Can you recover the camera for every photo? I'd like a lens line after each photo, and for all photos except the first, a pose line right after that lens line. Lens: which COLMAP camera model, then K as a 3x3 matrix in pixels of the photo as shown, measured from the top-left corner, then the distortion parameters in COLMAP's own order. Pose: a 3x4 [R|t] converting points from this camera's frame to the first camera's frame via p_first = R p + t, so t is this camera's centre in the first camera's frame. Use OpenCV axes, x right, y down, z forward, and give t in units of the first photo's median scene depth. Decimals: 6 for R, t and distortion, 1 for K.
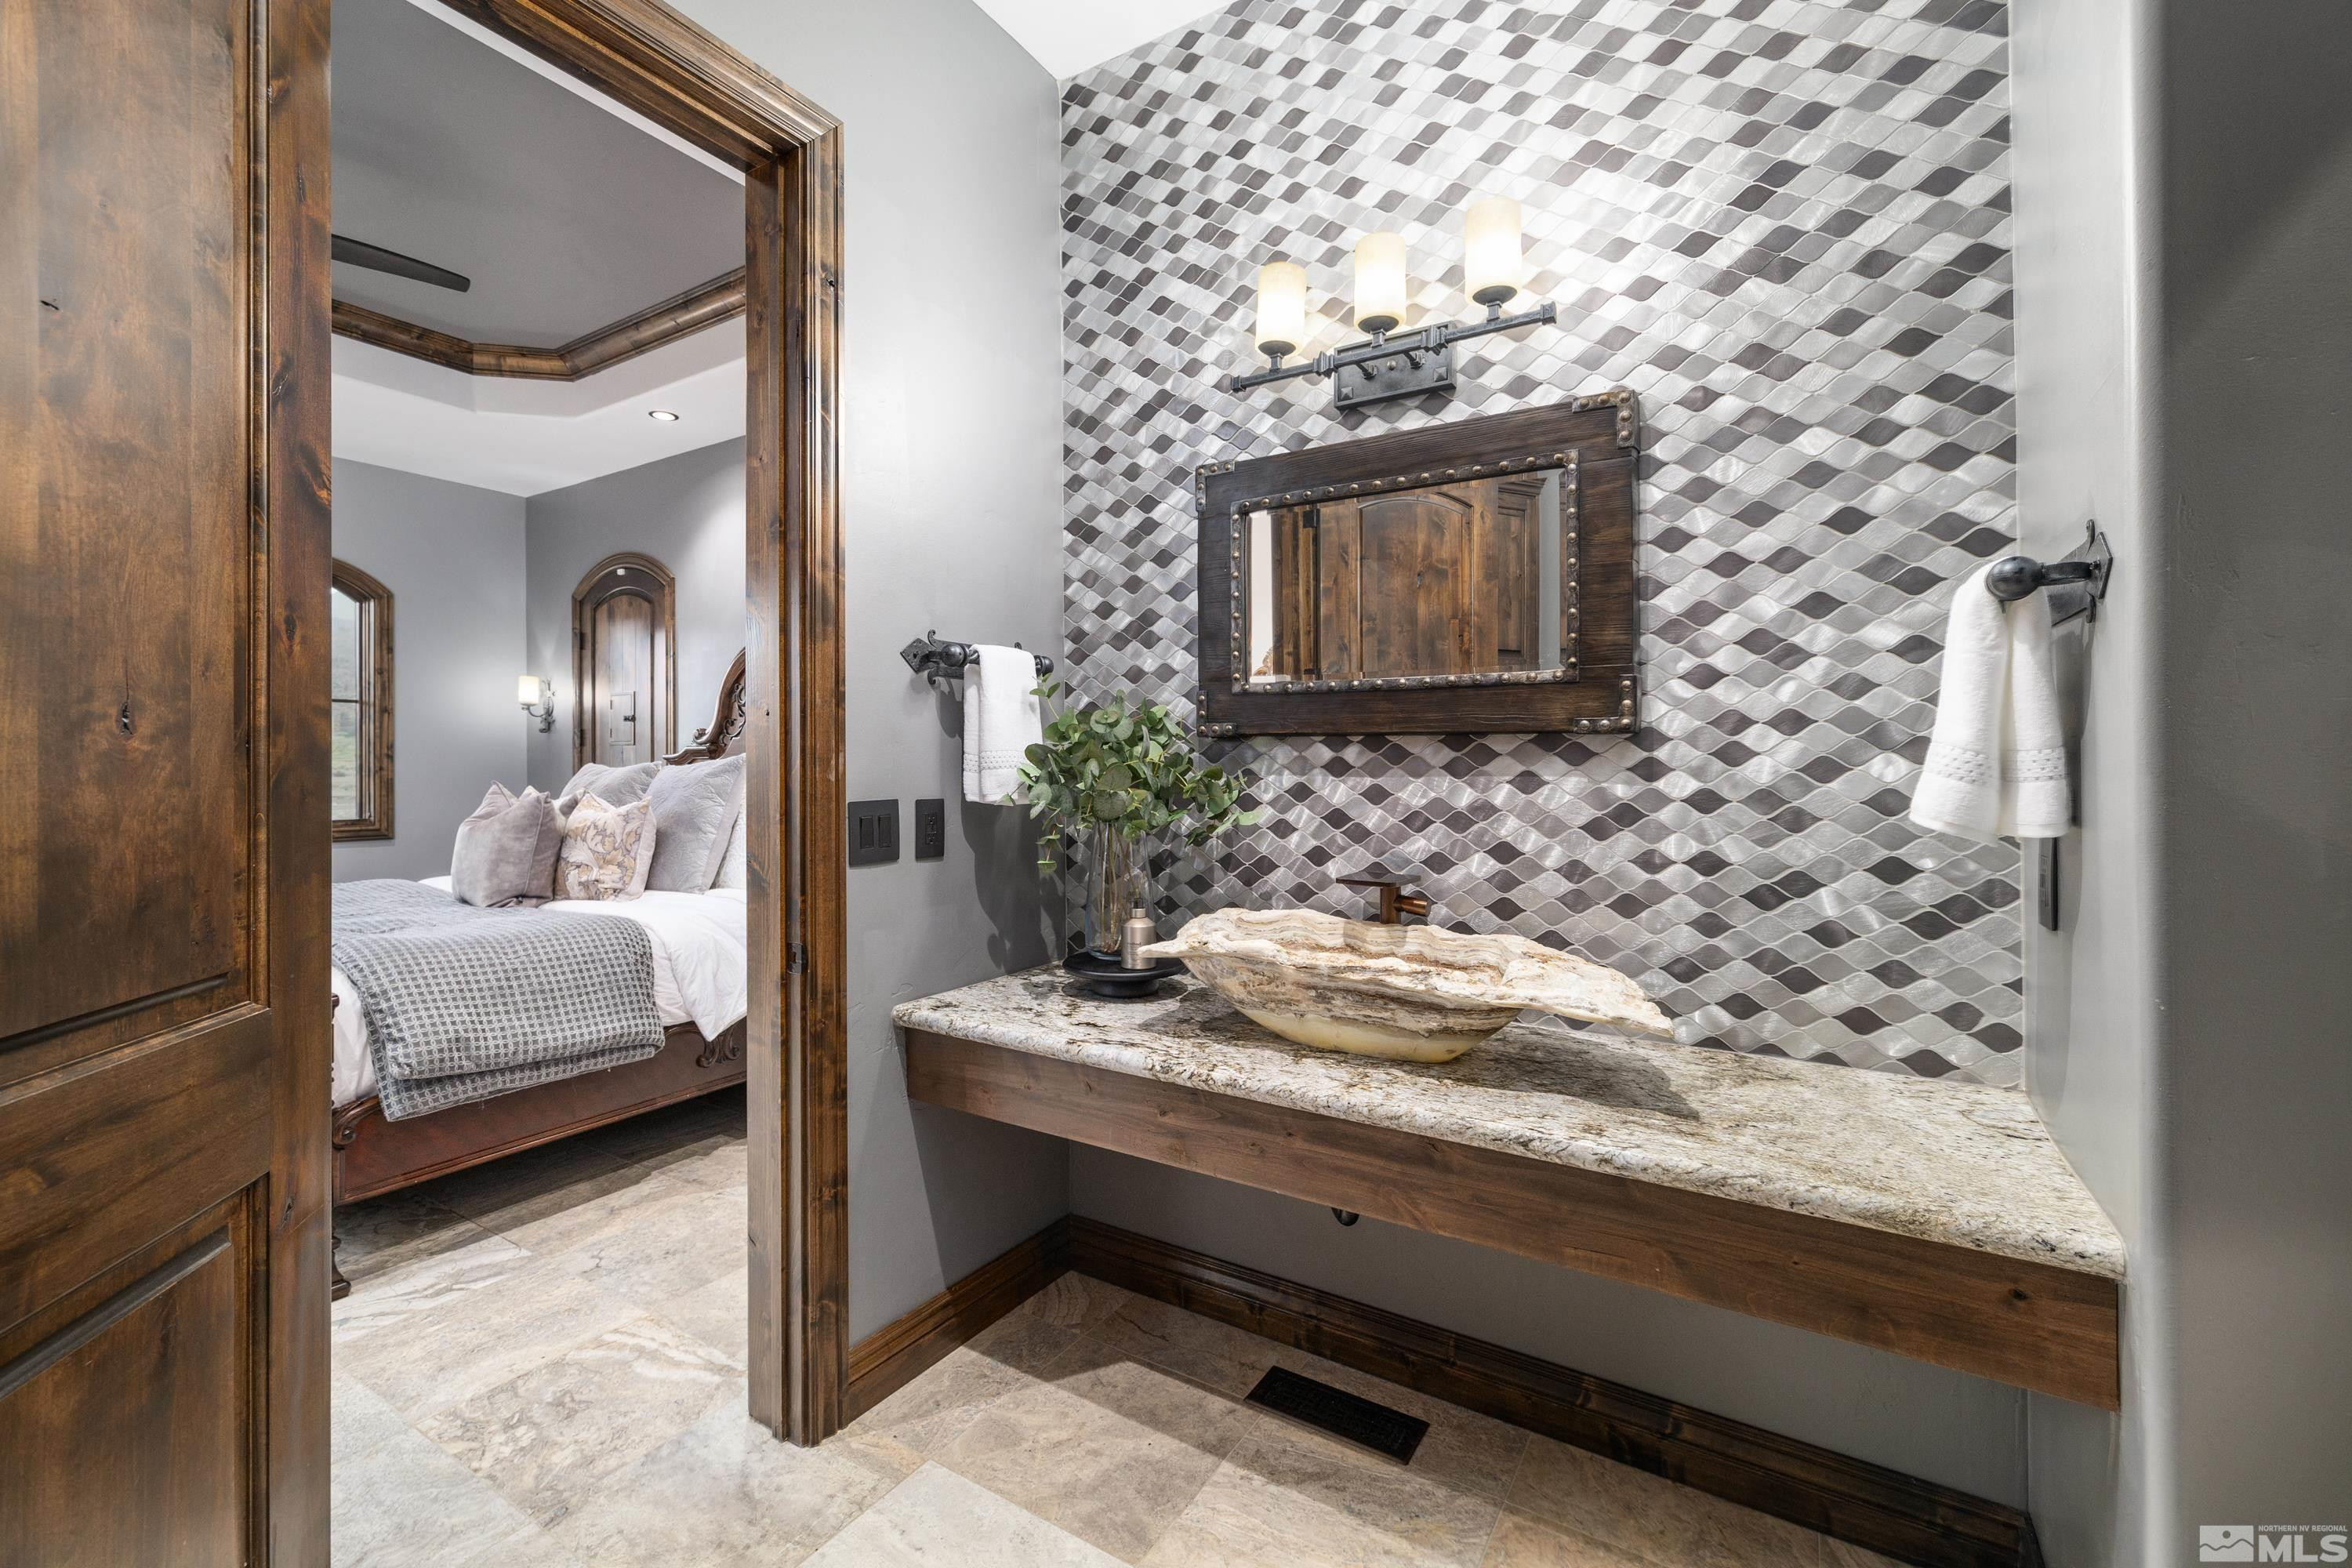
lens RADIAL K [[988.5, 0, 1177.7], [0, 988.5, 779.5], [0, 0, 1]] dist [-0.000803, 0.001489]
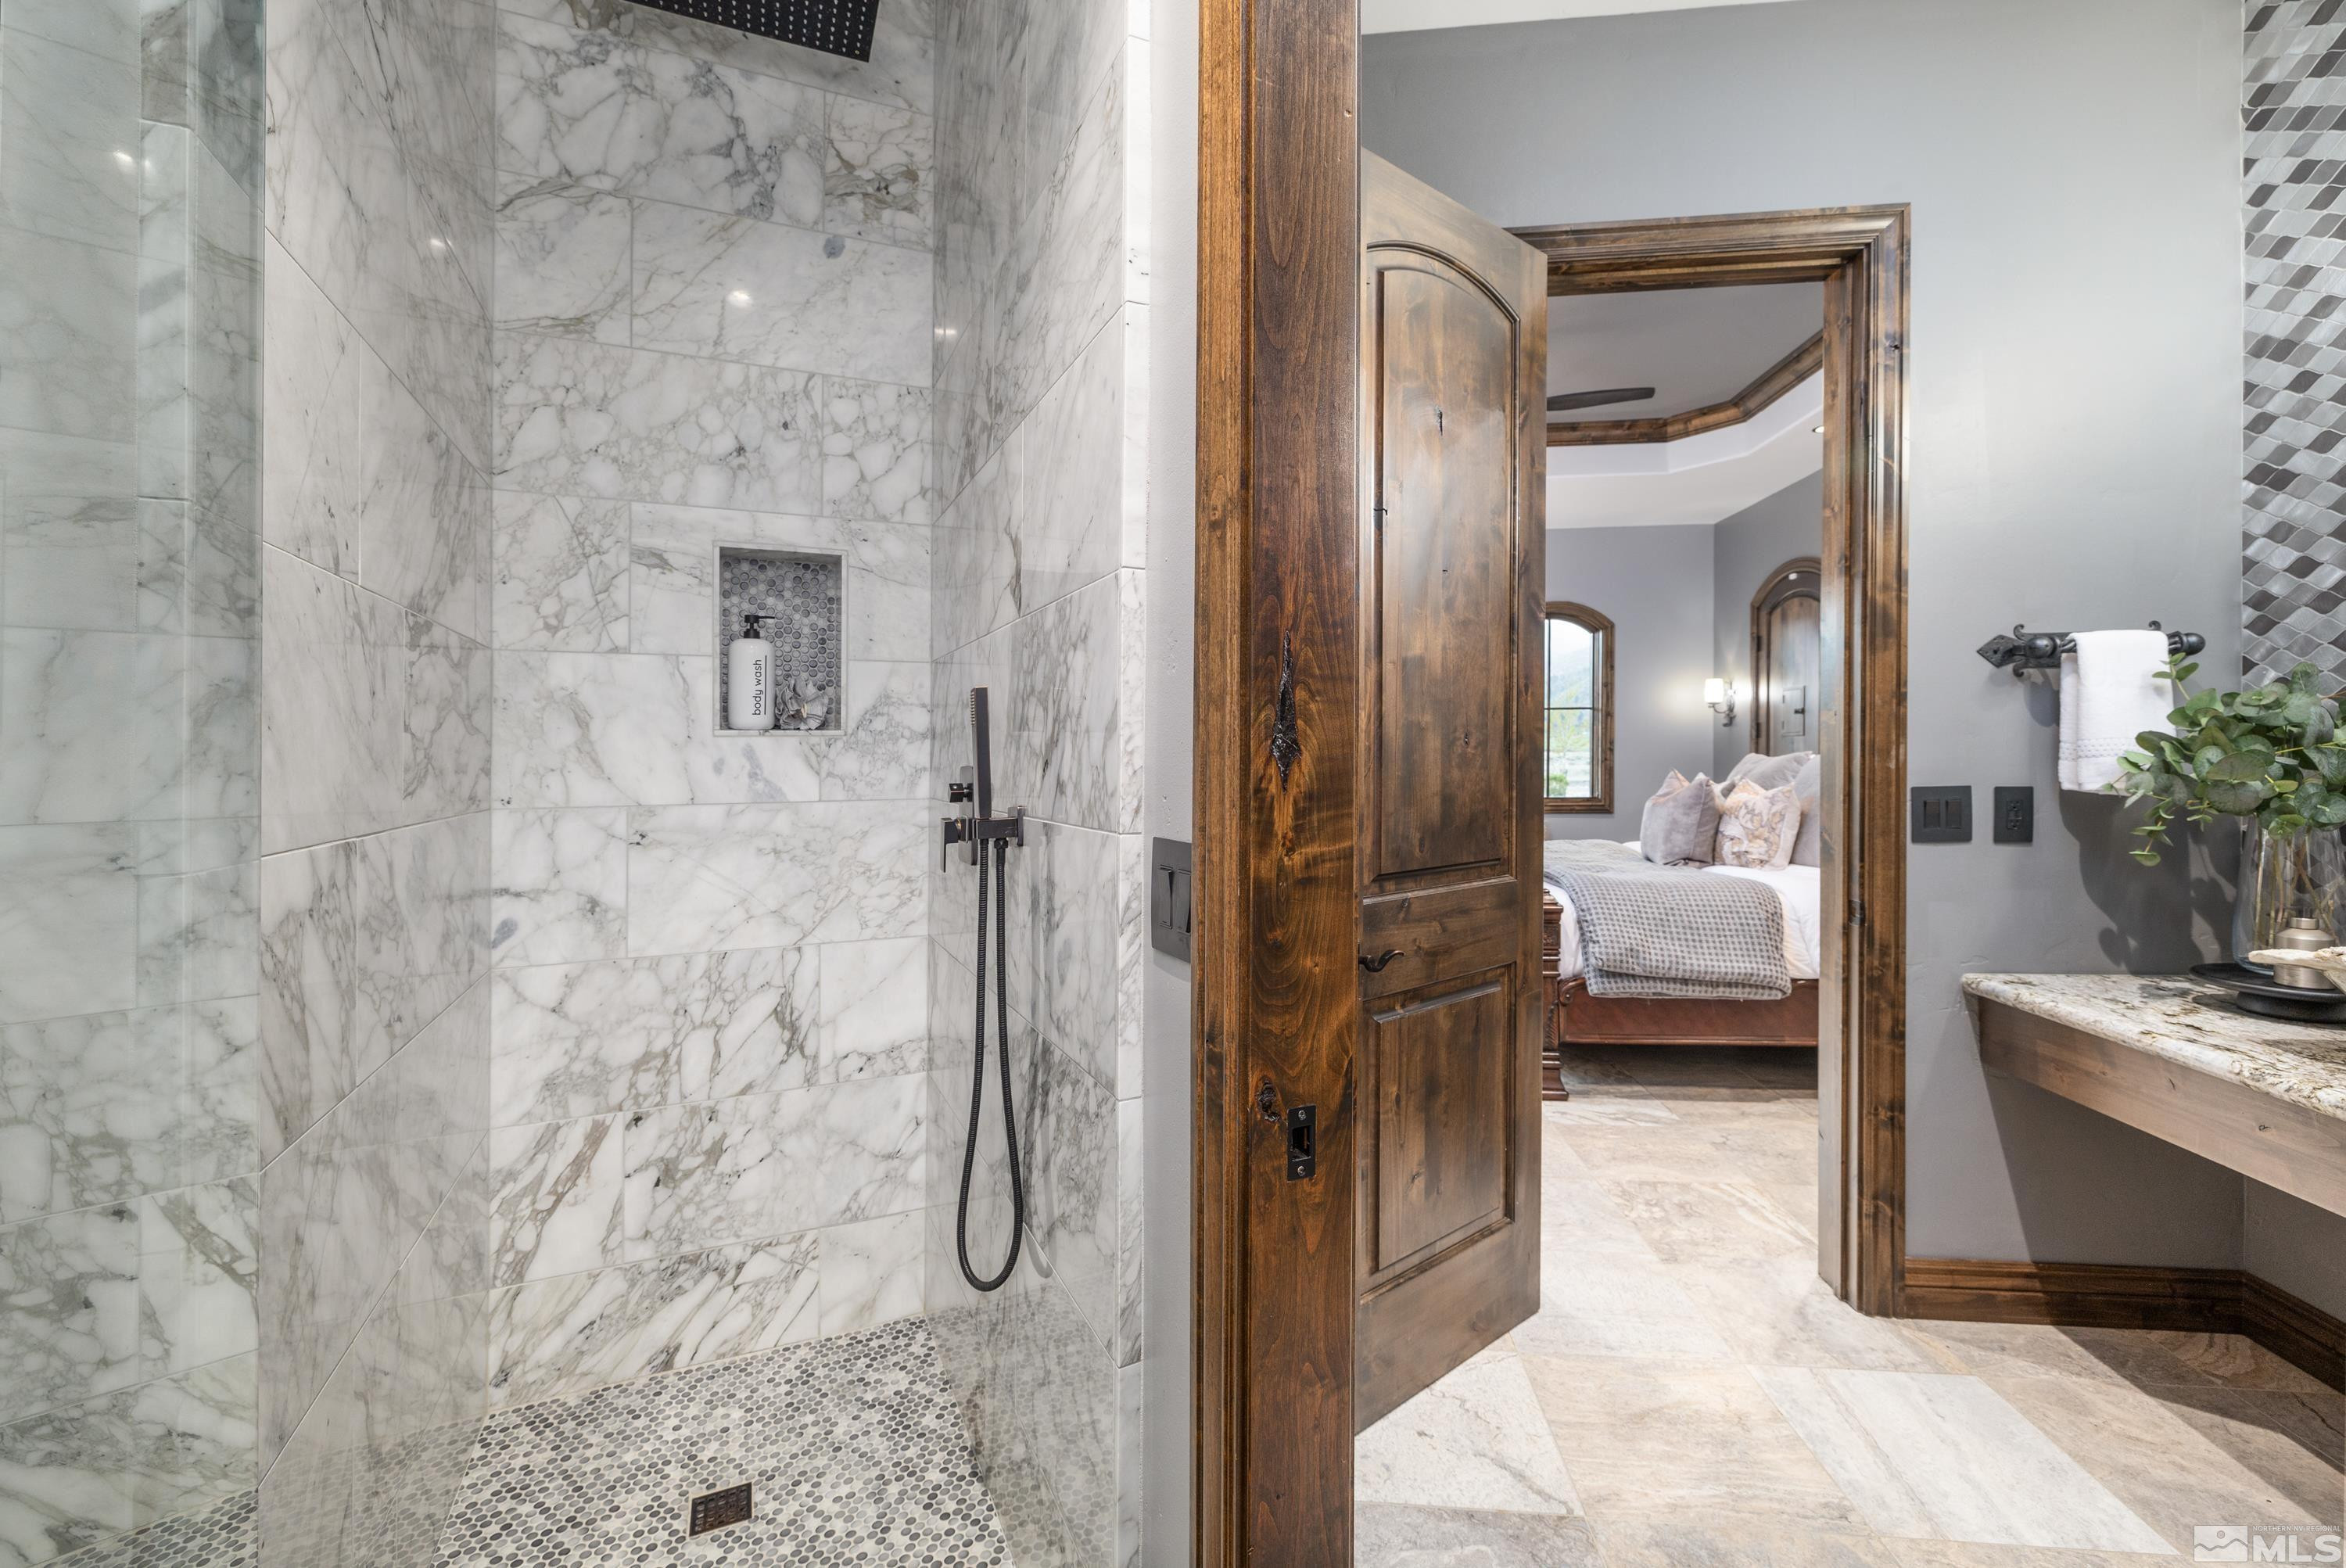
lens RADIAL K [[986.0, 0, 1170.8], [0, 986.0, 772.6], [0, 0, 1]] dist [-0.000803, 0.001489]
pose [[0.446870, 0.007761, -0.894565, 0.281274], [-0.003796, 0.999970, 0.006779, 0.001343], [0.894591, 0.000366, 0.446885, -0.264035]]
